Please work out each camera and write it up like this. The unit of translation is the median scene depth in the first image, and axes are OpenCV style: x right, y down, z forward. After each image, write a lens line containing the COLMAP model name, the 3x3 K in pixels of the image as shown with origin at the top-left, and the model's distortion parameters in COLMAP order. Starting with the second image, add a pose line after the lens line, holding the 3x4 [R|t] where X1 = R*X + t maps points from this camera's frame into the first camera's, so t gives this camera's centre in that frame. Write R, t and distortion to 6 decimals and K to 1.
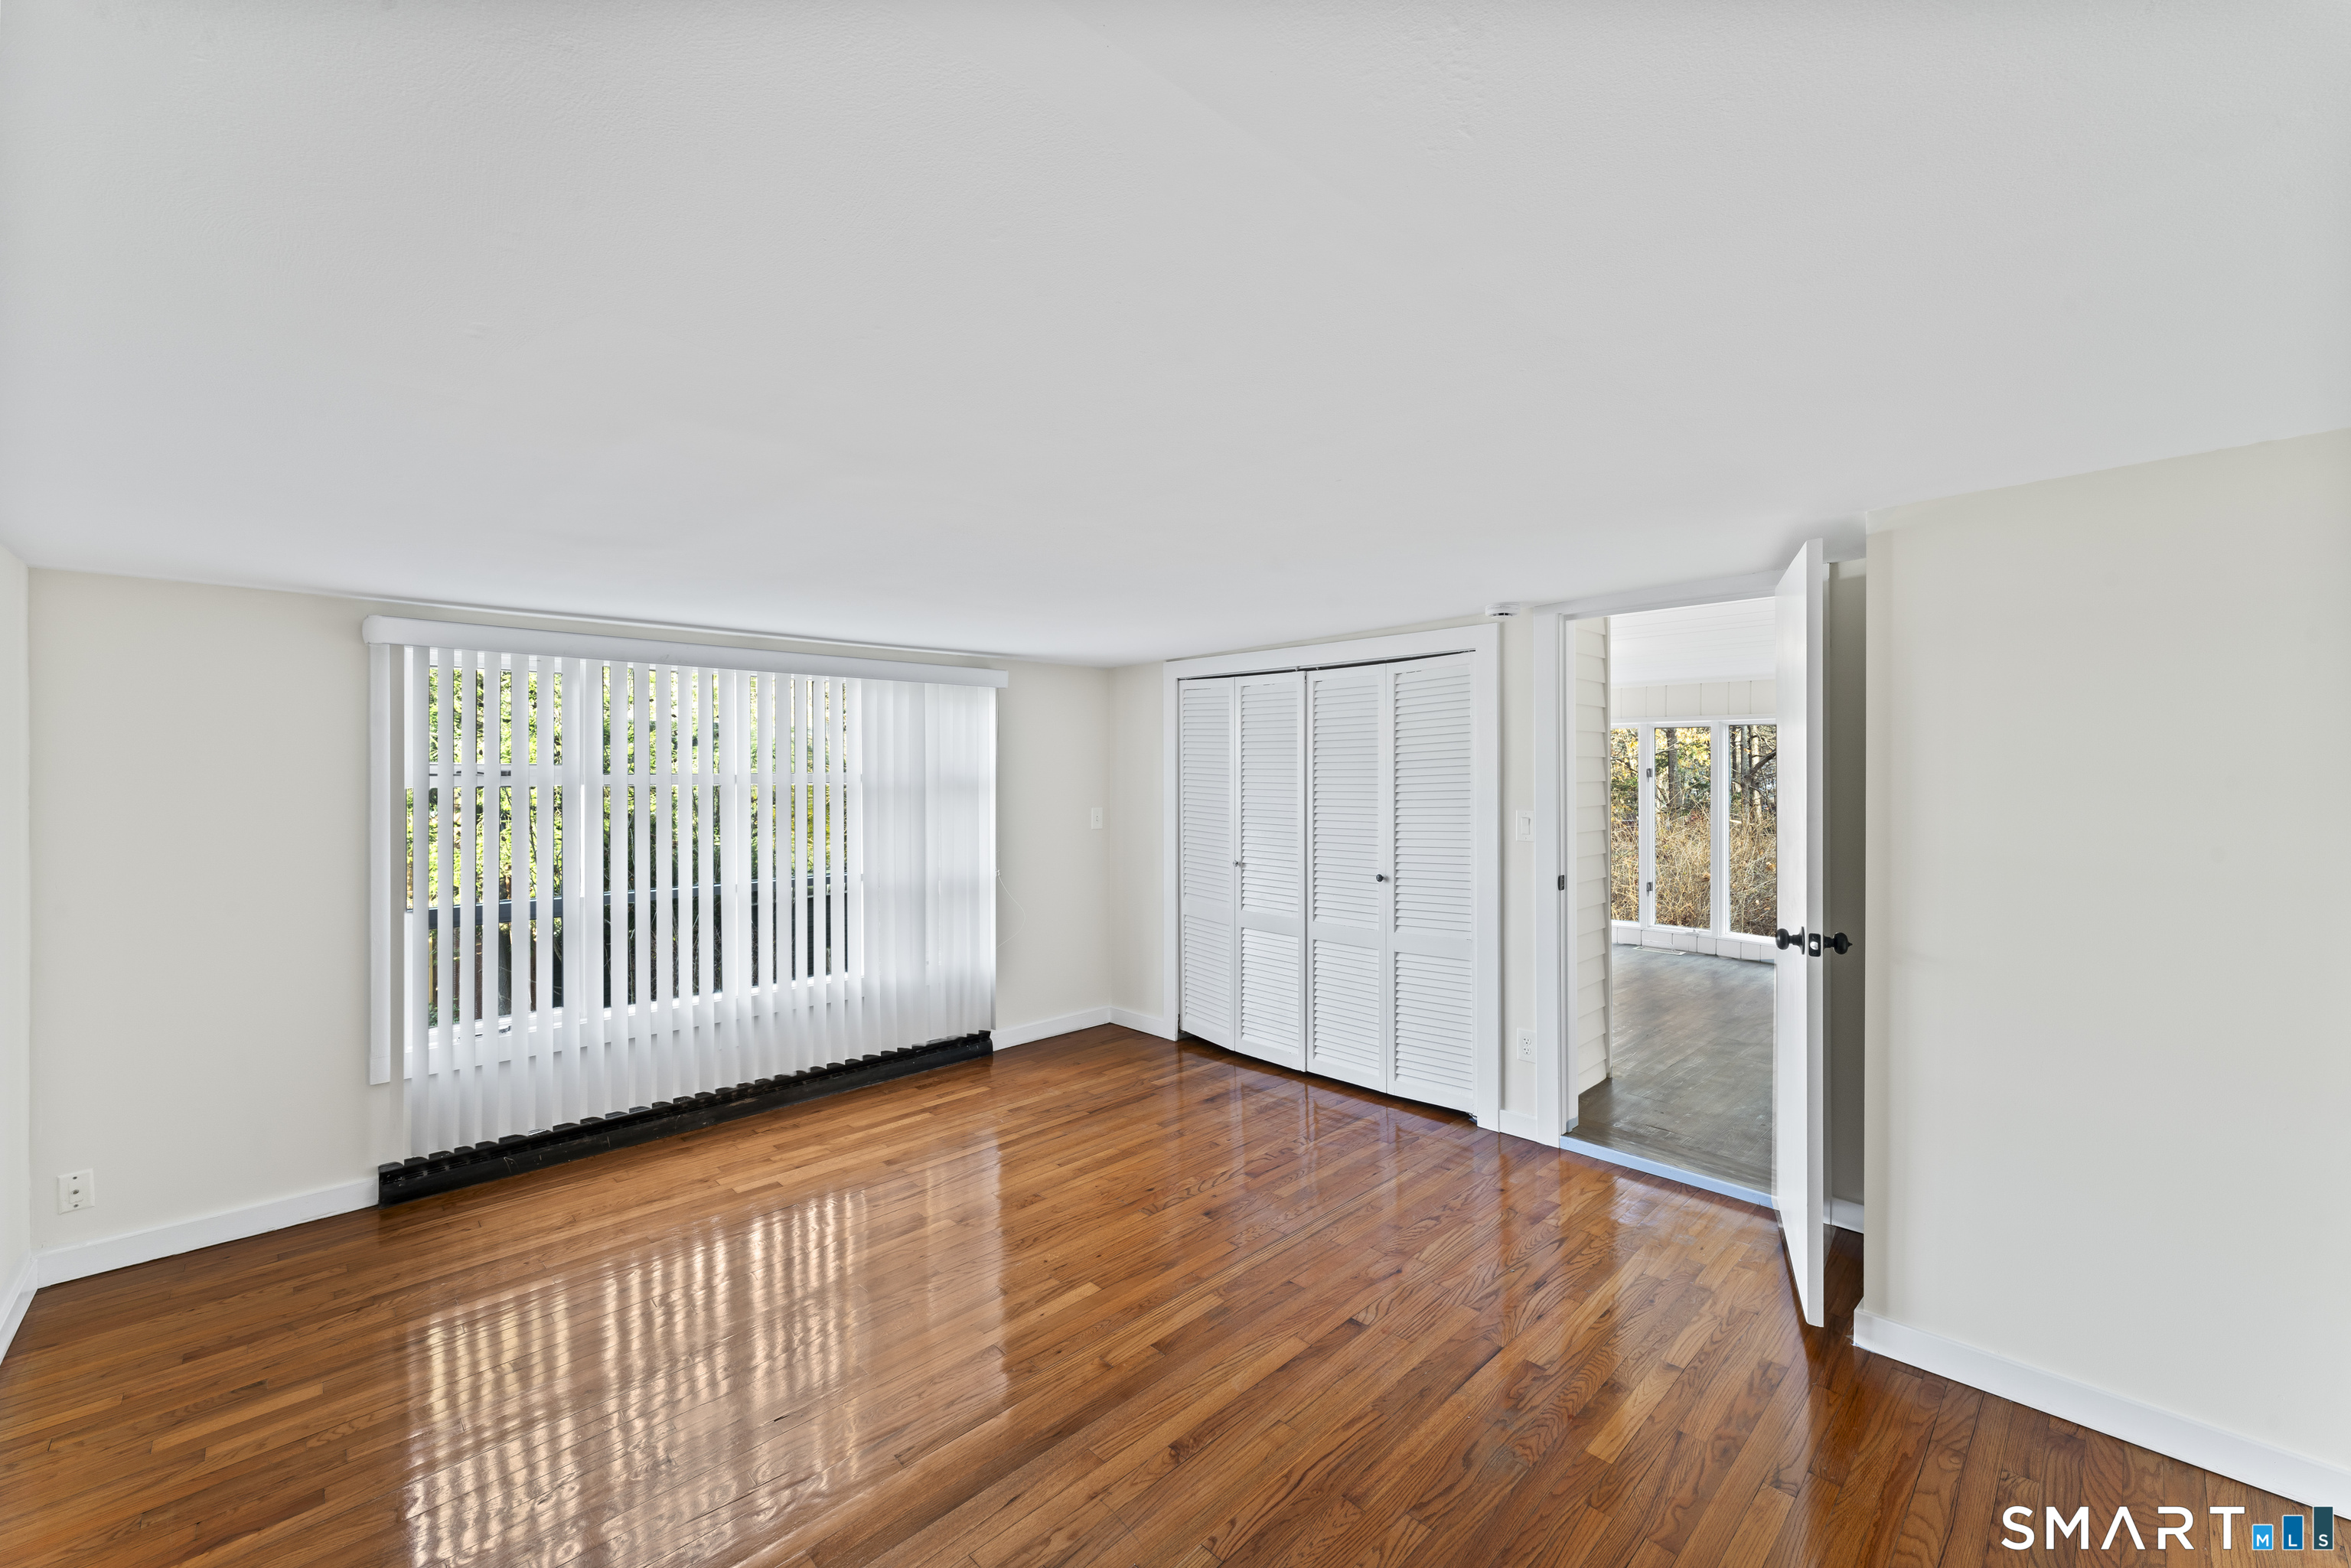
lens RADIAL K [[936.7, 0, 1179.1], [0, 936.7, 774.8], [0, 0, 1]] dist [0.000473, 0.000207]
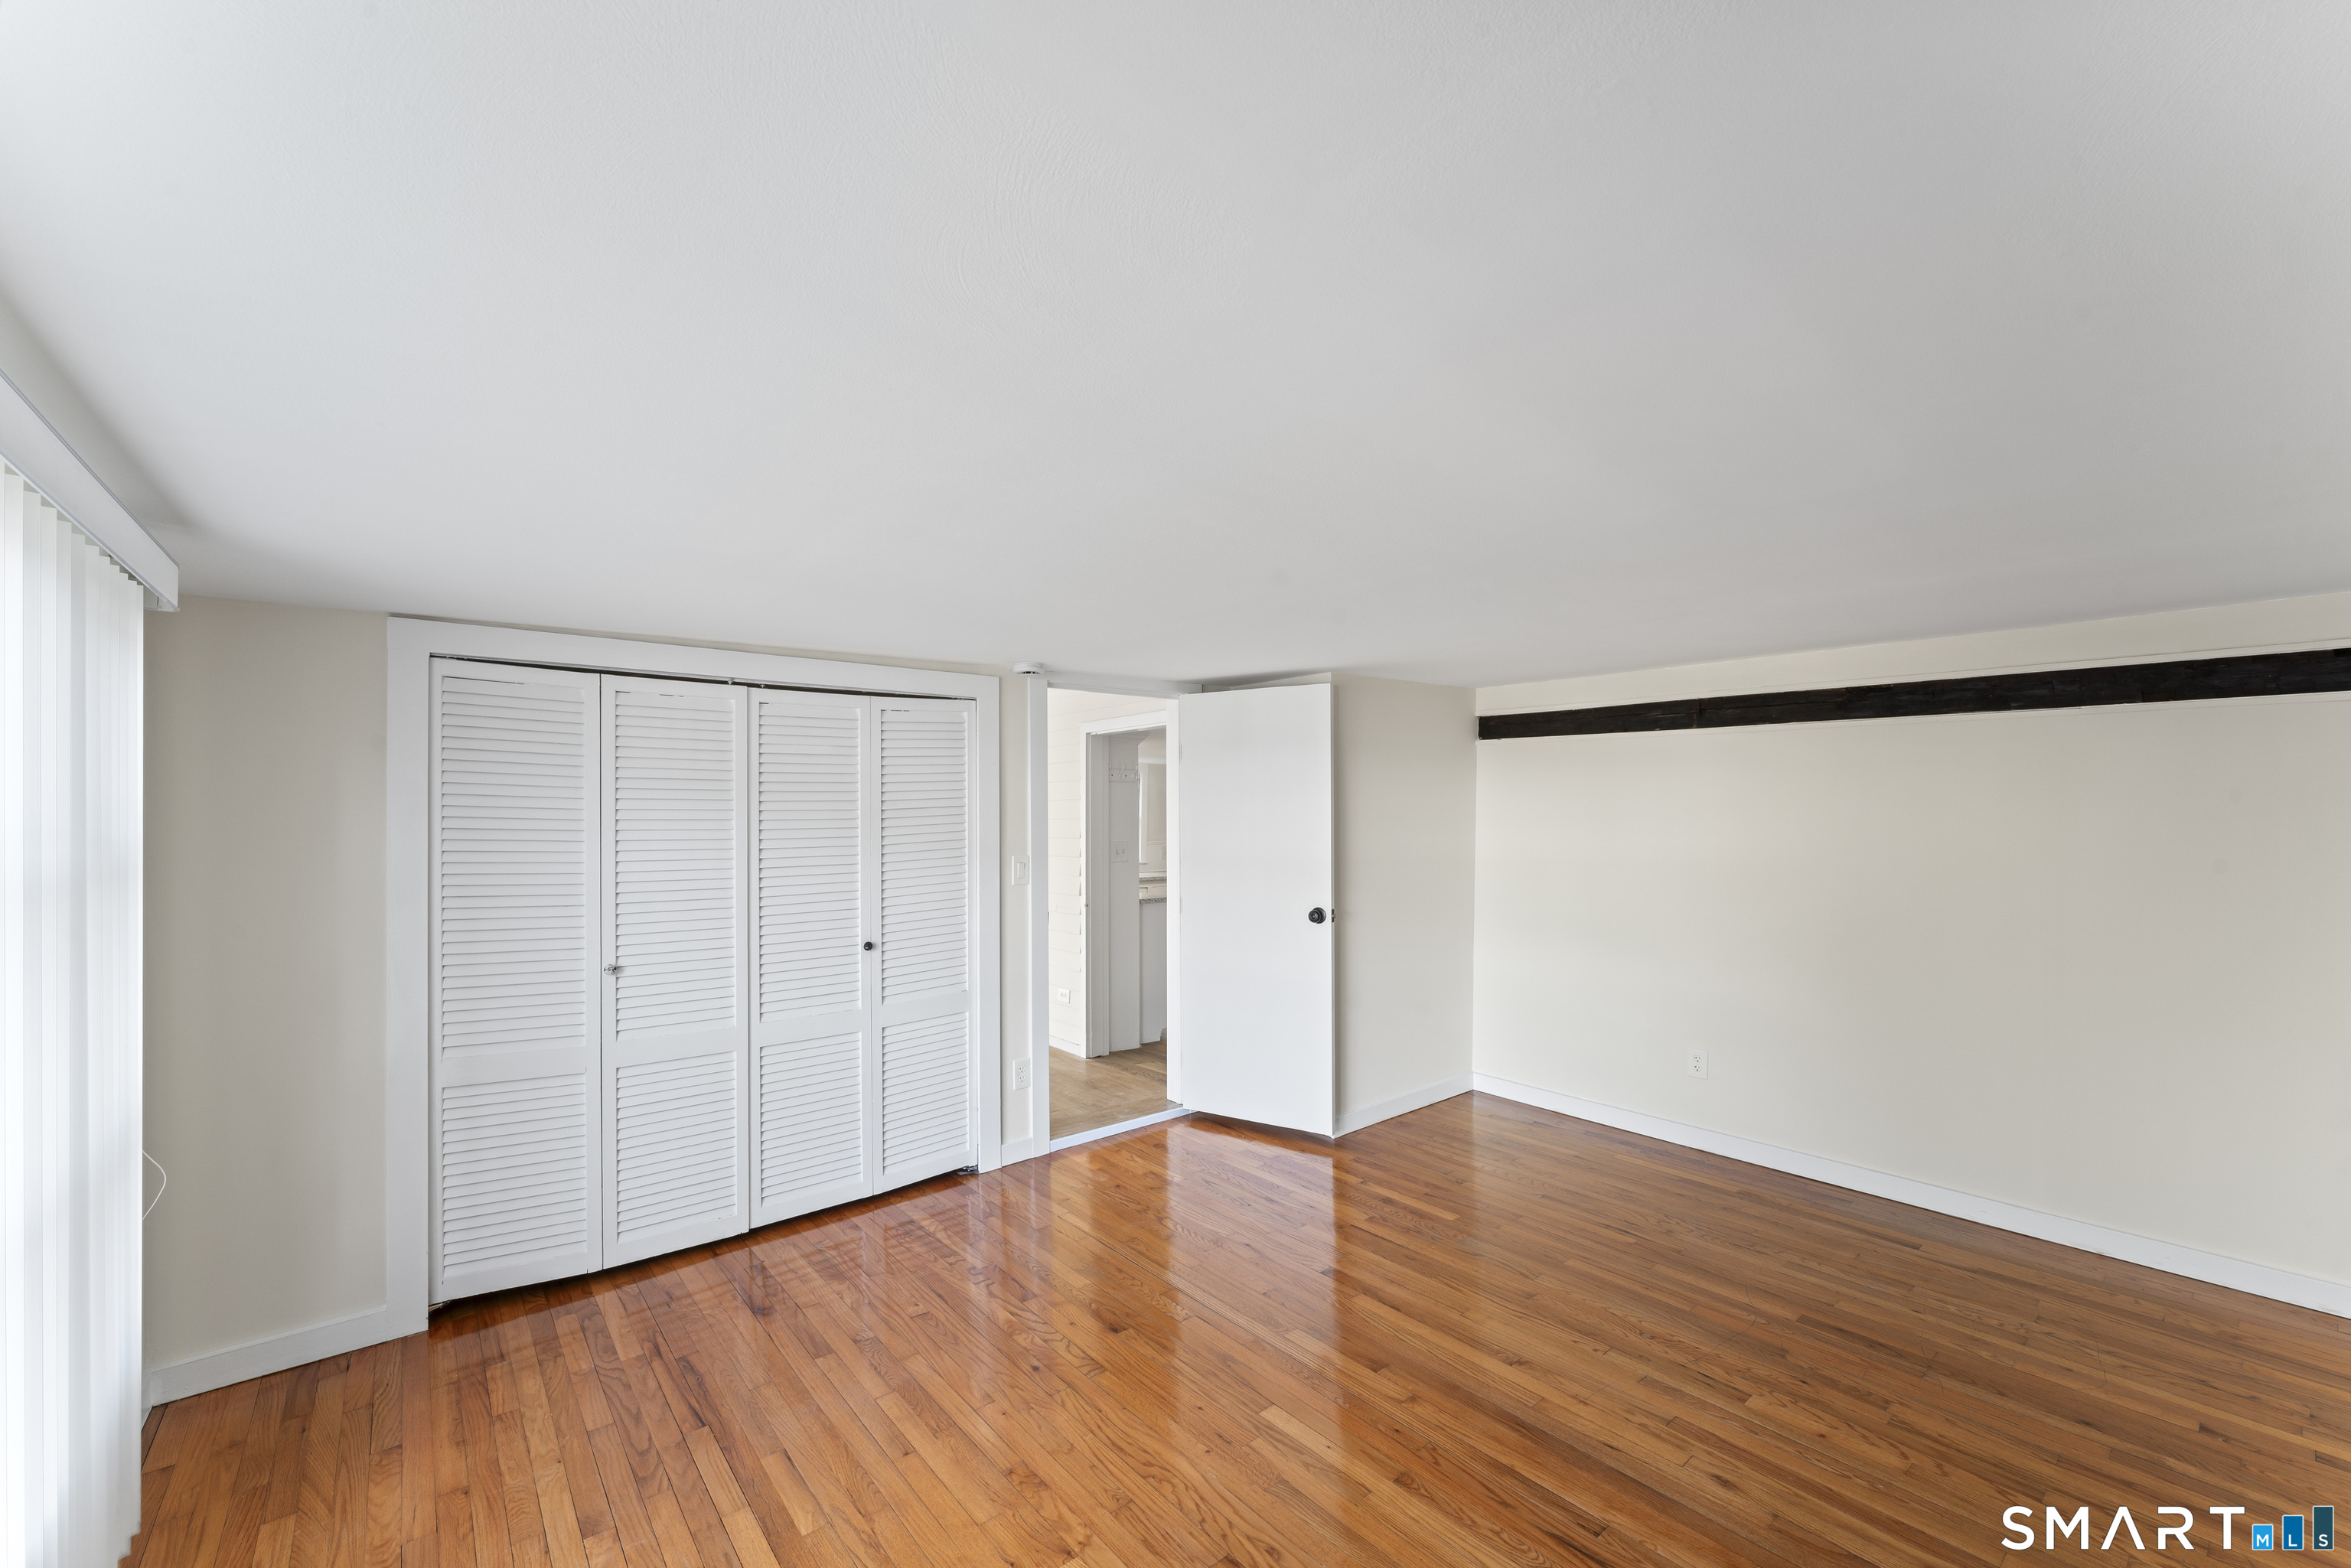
lens RADIAL K [[954.2, 0, 1175.0], [0, 954.2, 814.9], [0, 0, 1]] dist [-0.000645, 0.000116]
pose [[0.081031, 0.003212, 0.996706, -0.634043], [0.011971, 0.999920, -0.004195, -0.002424], [-0.996640, 0.012272, 0.080986, 0.650710]]
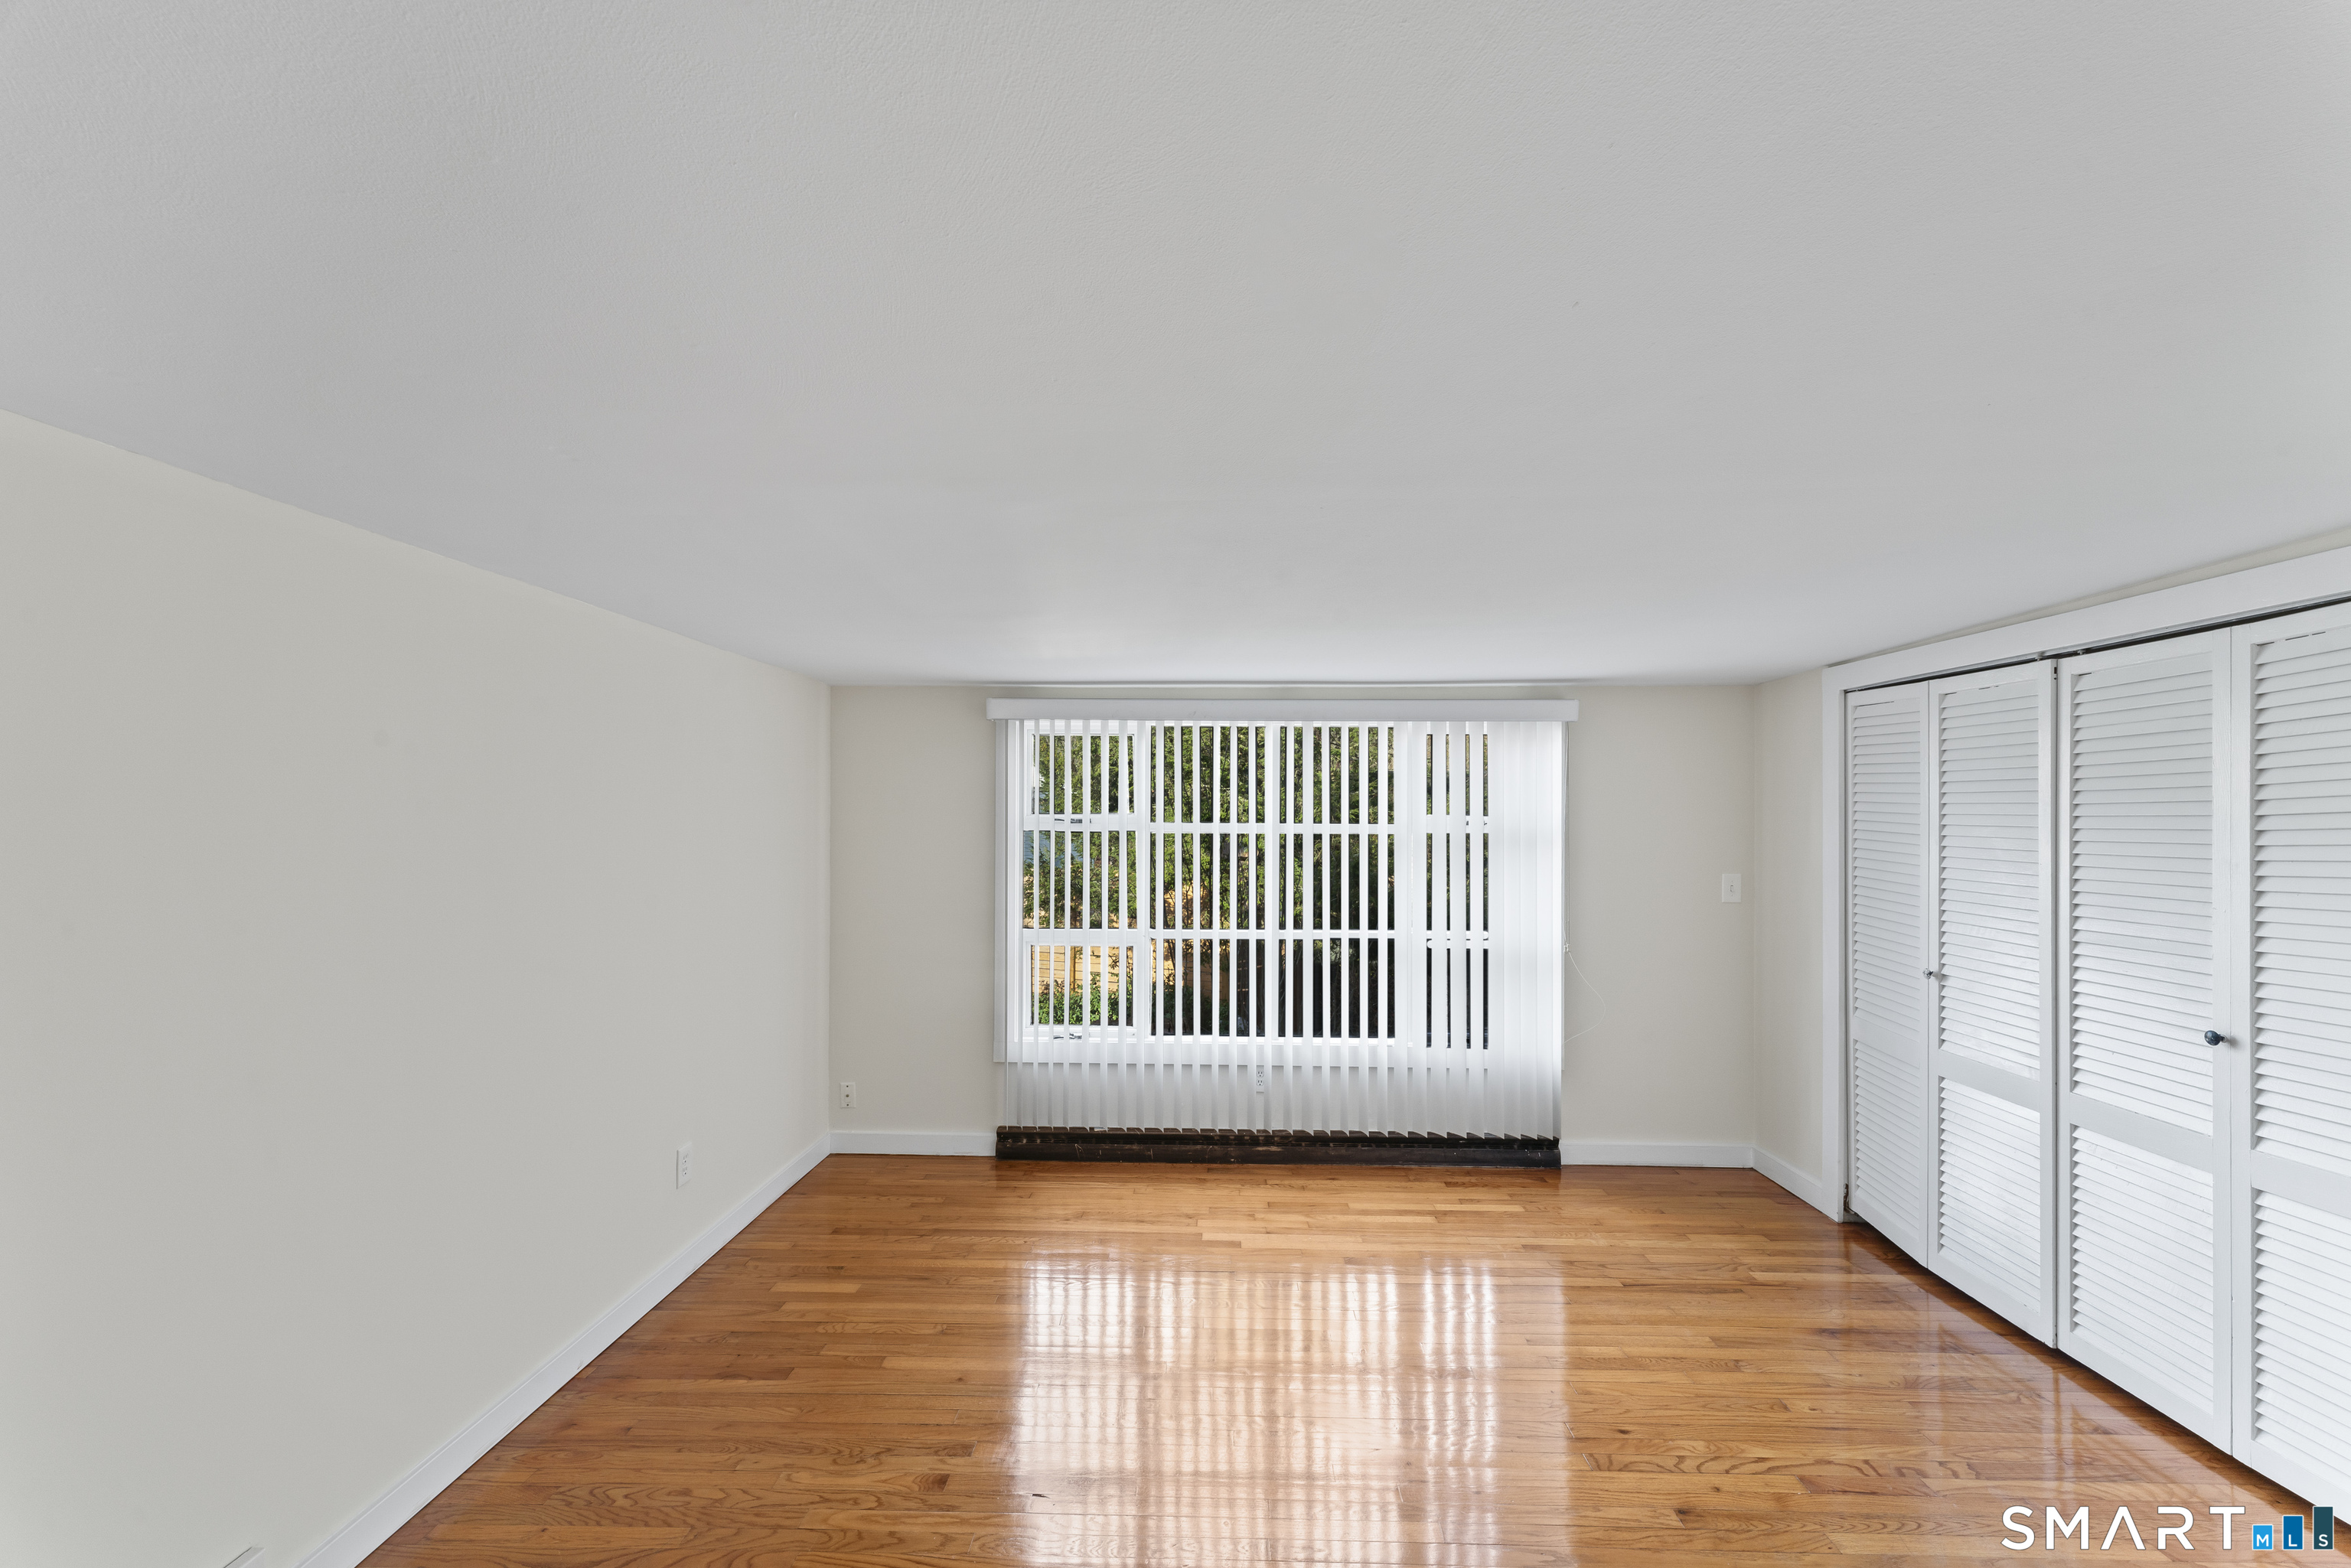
lens RADIAL K [[943.8, 0, 1183.2], [0, 943.8, 809.9], [0, 0, 1]] dist [0.003020, 0.000051]
pose [[0.696900, 0.003219, -0.717161, 0.193264], [-0.011432, 0.999913, -0.006621, -0.007225], [0.717077, 0.012813, 0.696876, 0.216821]]
